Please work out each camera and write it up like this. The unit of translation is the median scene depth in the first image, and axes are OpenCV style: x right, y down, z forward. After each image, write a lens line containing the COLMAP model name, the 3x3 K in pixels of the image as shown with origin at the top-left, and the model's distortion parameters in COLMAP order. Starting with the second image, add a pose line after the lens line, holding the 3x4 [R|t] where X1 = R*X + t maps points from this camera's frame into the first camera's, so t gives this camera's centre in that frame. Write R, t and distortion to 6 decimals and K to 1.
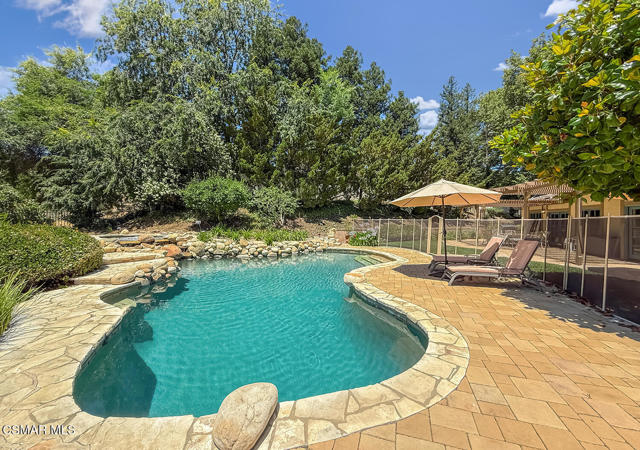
lens RADIAL K [[260.6, 0, 320.0], [0, 260.6, 225.0], [0, 0, 1]] dist [-0.000561, -0.000253]
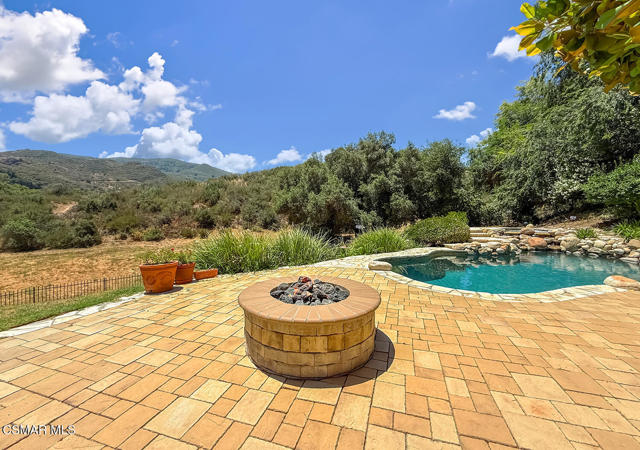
lens RADIAL K [[269.0, 0, 320.0], [0, 269.0, 225.0], [0, 0, 1]] dist [-0.000854, -0.000484]
pose [[-0.008899, 0.028720, -0.999548, 0.474419], [-0.031416, 0.999086, 0.028986, 0.015823], [0.999467, 0.031660, -0.007989, 0.034563]]
